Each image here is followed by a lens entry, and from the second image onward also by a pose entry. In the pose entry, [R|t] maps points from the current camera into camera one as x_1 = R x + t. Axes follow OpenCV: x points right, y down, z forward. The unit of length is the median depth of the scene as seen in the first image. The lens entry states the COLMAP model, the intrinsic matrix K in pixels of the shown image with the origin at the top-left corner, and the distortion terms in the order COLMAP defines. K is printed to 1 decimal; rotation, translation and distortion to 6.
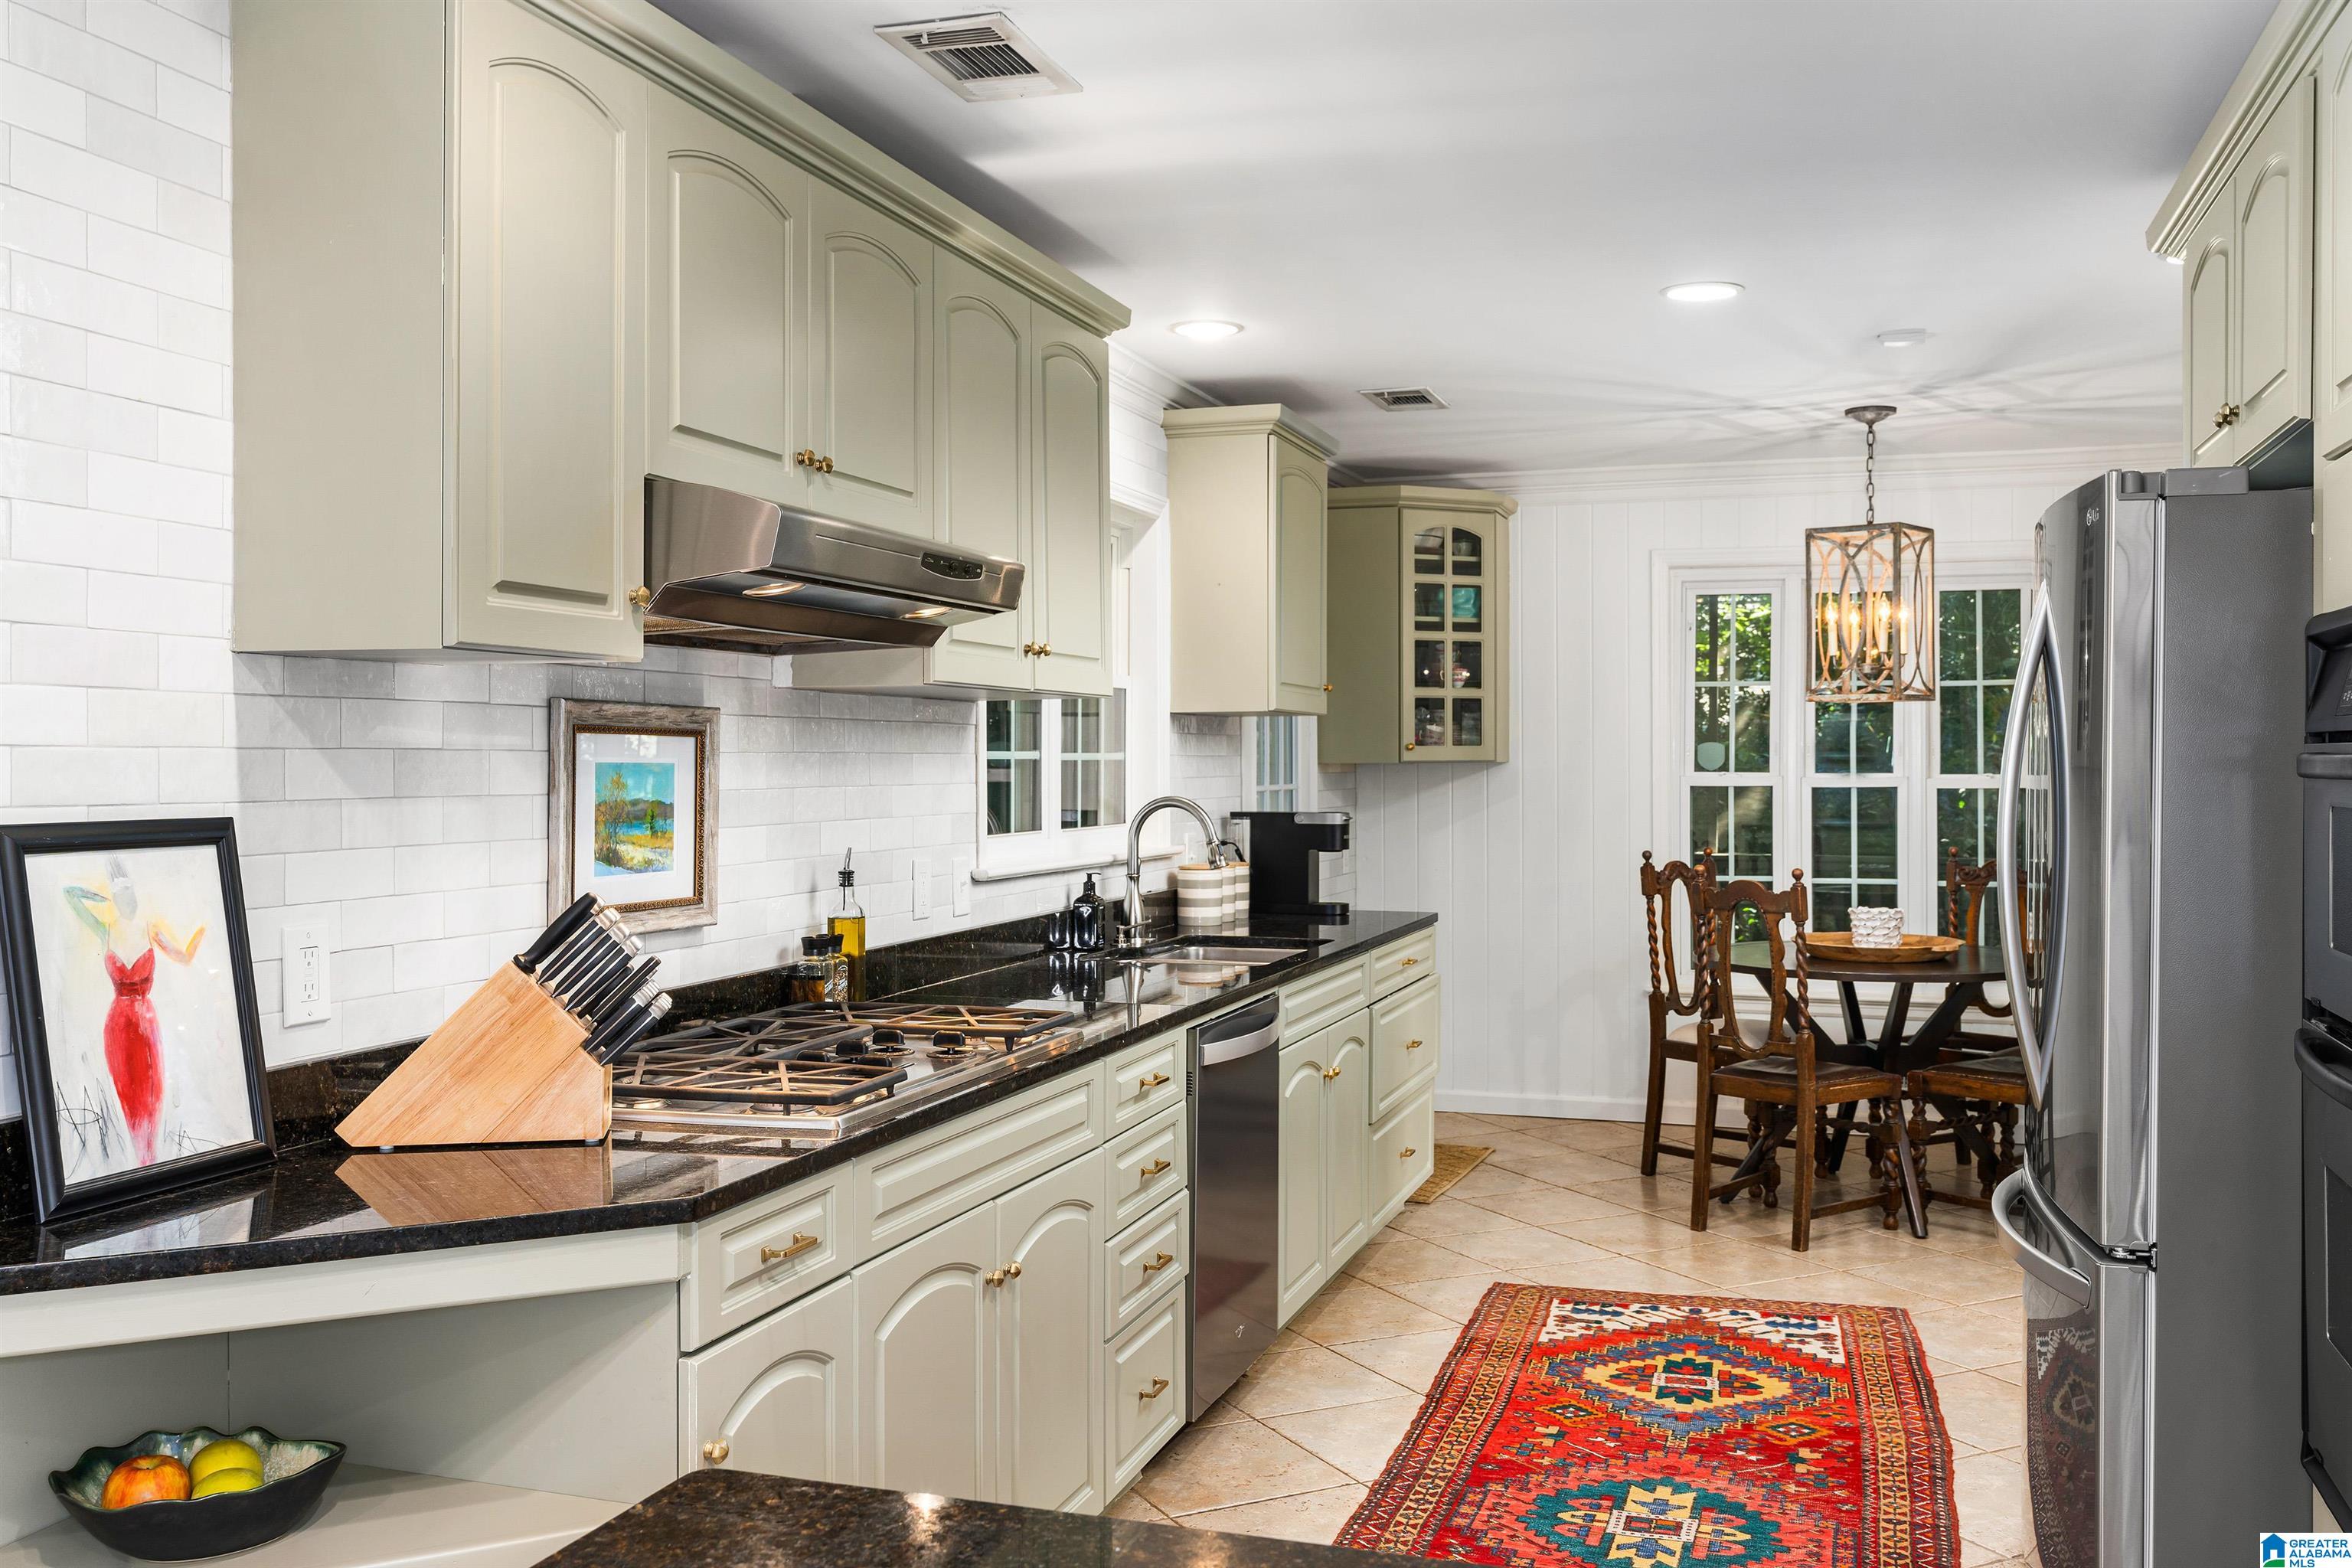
lens RADIAL K [[2116.3, 0, 1182.2], [0, 2116.3, 772.9], [0, 0, 1]] dist [-0.010311, 0.001207]
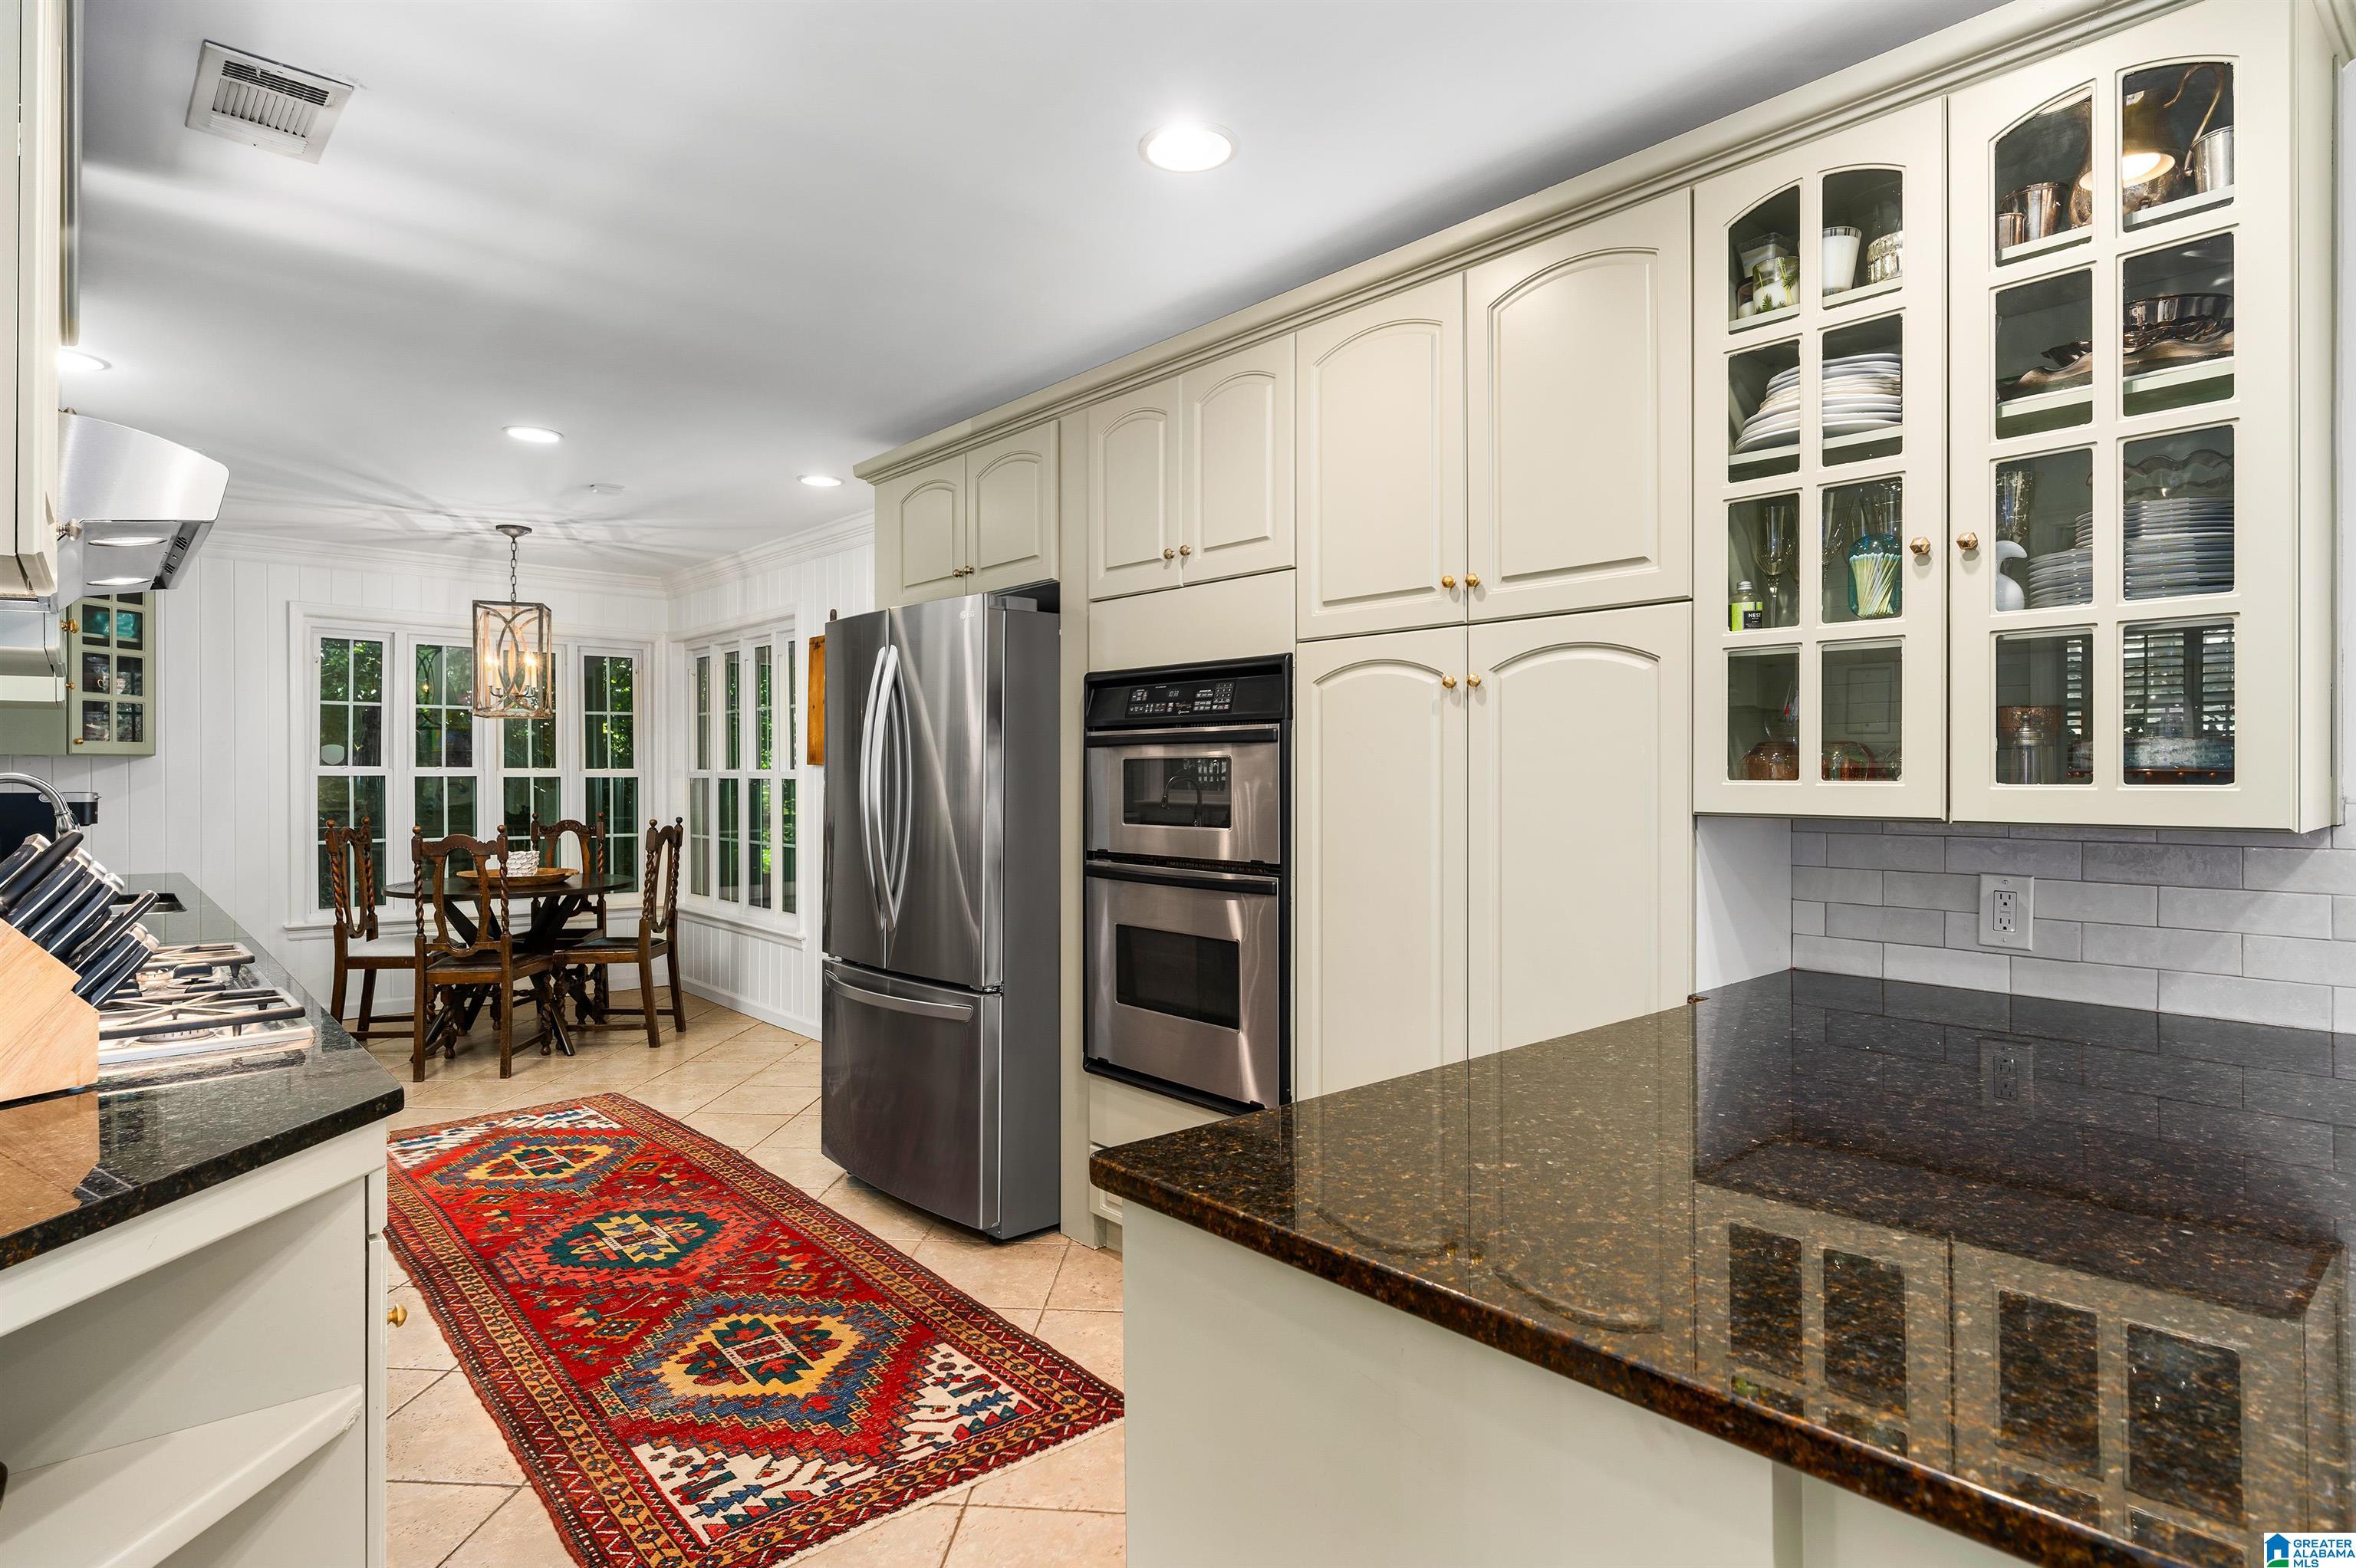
lens RADIAL K [[1258.7, 0, 1183.2], [0, 1258.7, 787.0], [0, 0, 1]] dist [0.022309, 0.000329]
pose [[0.506317, -0.006906, 0.862320, -0.304982], [0.005860, 0.999972, 0.004568, 0.021134], [-0.862328, 0.002740, 0.506343, 0.153708]]
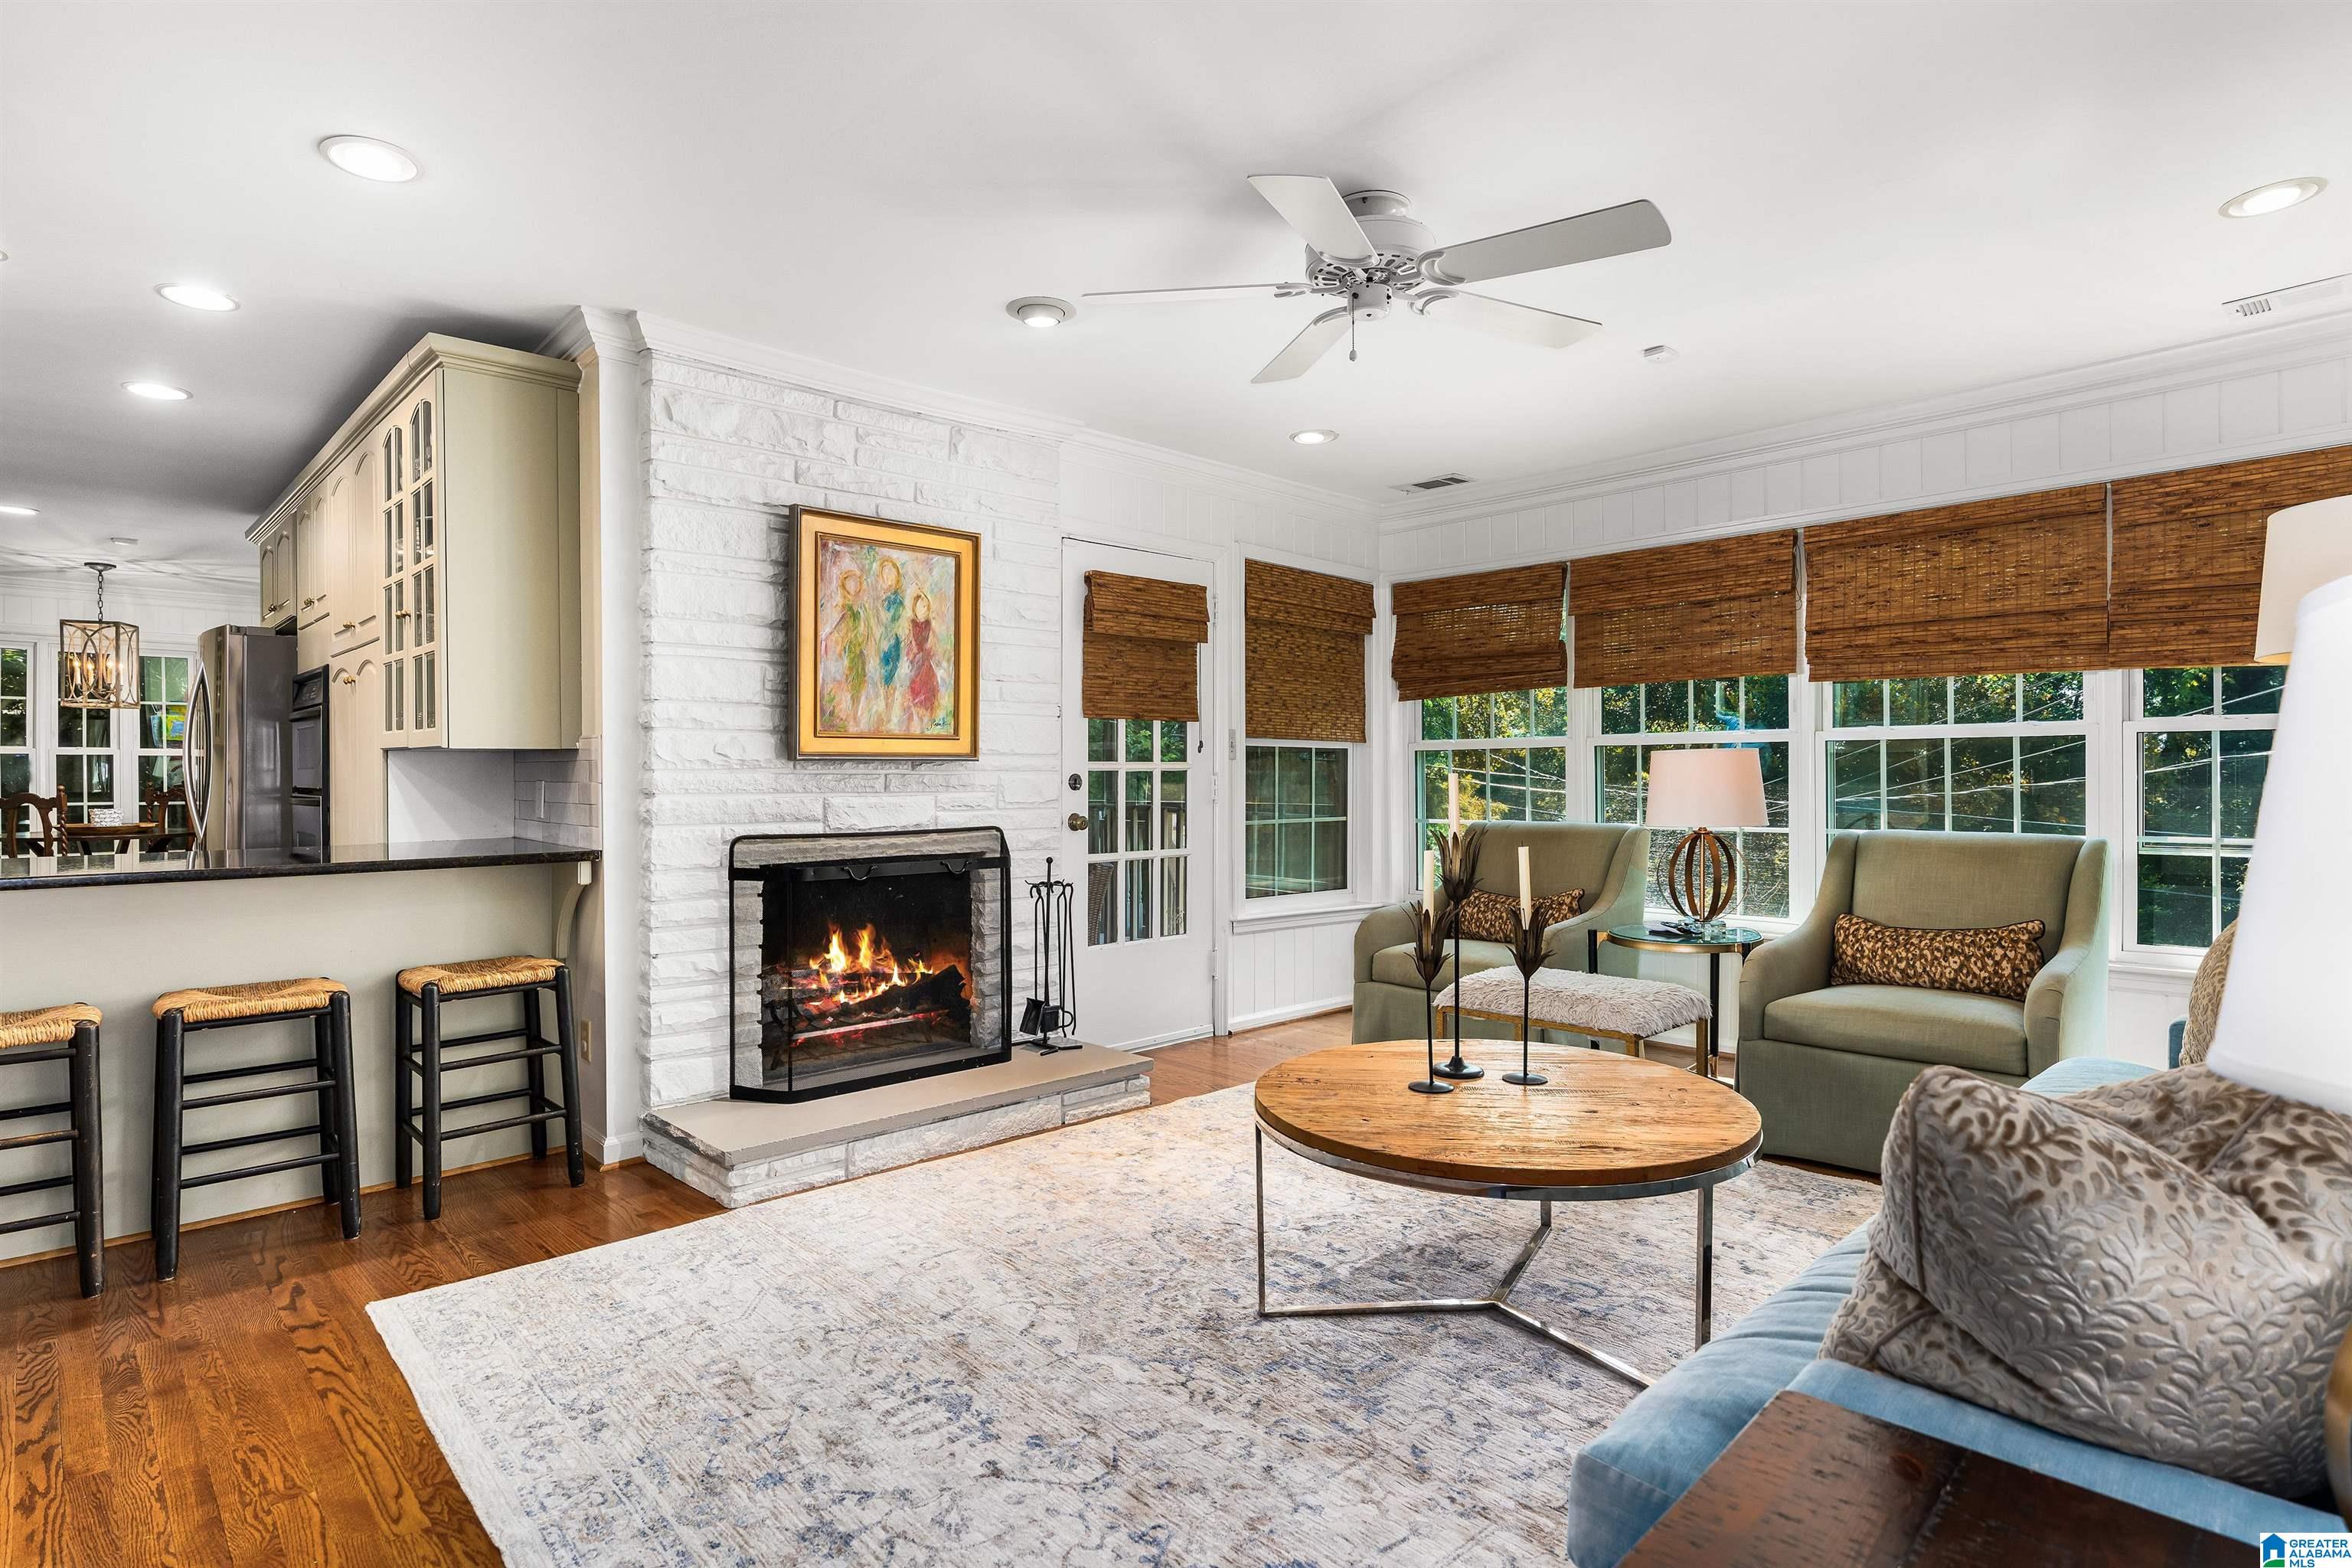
lens RADIAL K [[1213.5, 0, 1188.2], [0, 1213.5, 766.7], [0, 0, 1]] dist [-0.005393, -0.000493]
pose [[0.476731, 0.007189, 0.879020, -0.271443], [0.005968, 0.999917, -0.011415, 0.058905], [-0.879029, 0.010688, 0.476649, -0.656395]]
